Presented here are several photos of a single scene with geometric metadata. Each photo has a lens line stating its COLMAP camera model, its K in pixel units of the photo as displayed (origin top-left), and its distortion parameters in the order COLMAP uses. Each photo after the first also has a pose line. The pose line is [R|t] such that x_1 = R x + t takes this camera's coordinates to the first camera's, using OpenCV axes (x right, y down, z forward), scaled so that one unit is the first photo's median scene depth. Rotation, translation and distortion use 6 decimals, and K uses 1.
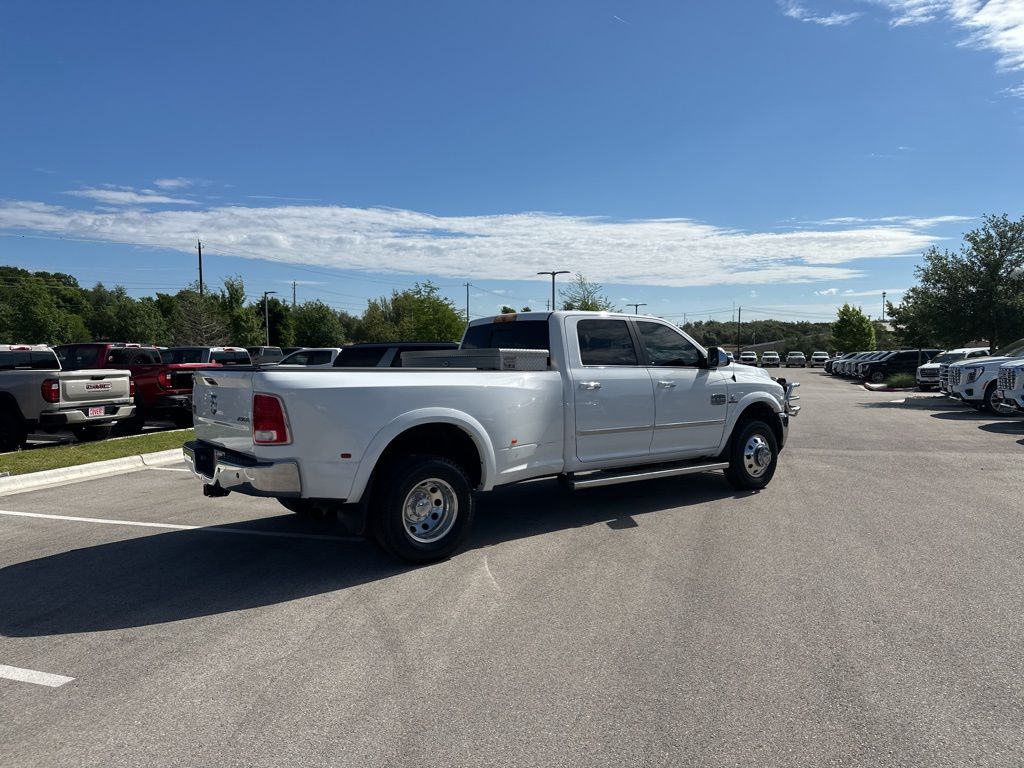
lens RADIAL K [[754.5, 0, 505.4], [0, 754.5, 396.4], [0, 0, 1]] dist [0.080181, -0.112221]
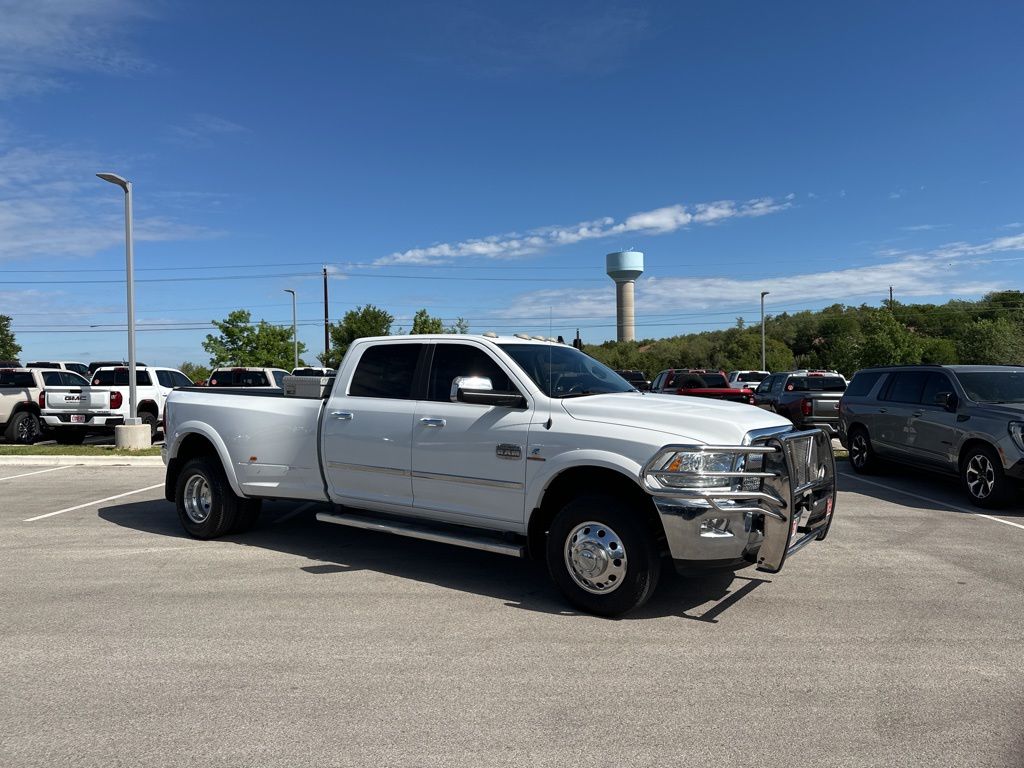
lens RADIAL K [[751.7, 0, 506.8], [0, 751.7, 389.2], [0, 0, 1]] dist [0.023514, -0.036455]
pose [[0.238268, 0.019451, -0.971005, 0.103809], [-0.058353, 0.998280, 0.005678, -0.006262], [0.969445, 0.055309, 0.238993, 0.094136]]
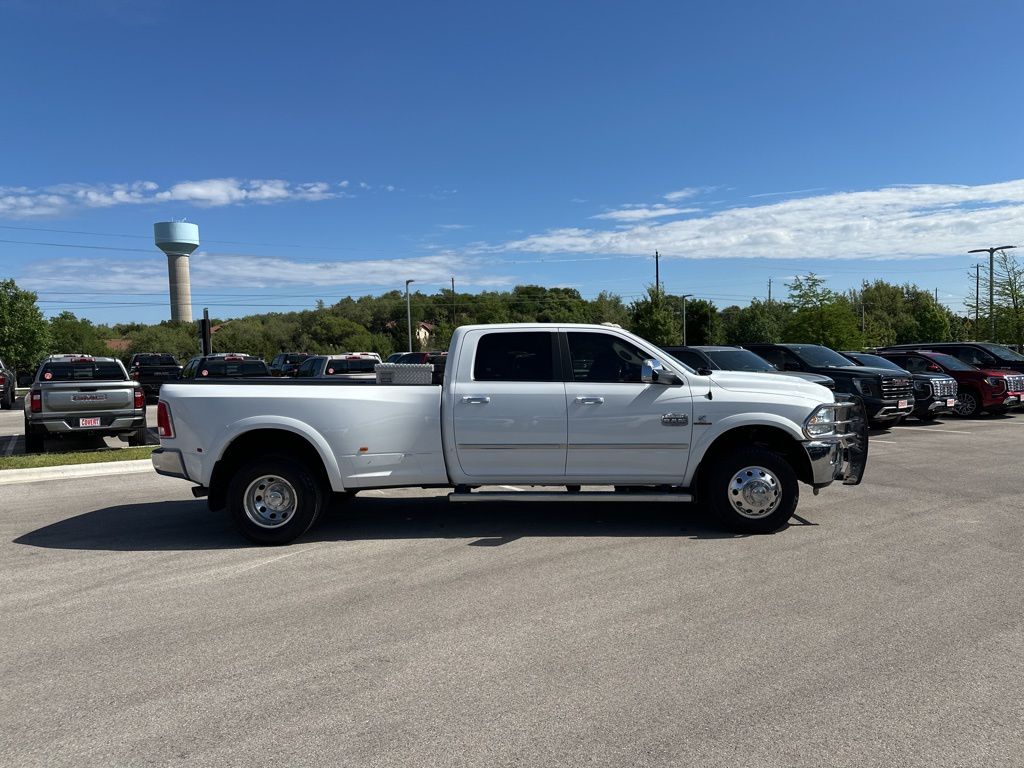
lens RADIAL K [[754.5, 0, 505.4], [0, 754.5, 396.4], [0, 0, 1]] dist [0.080181, -0.112221]
pose [[0.763536, 0.027350, -0.645186, 0.077307], [-0.024860, 0.999607, 0.012953, -0.003273], [0.645286, 0.006150, 0.763916, 0.025261]]
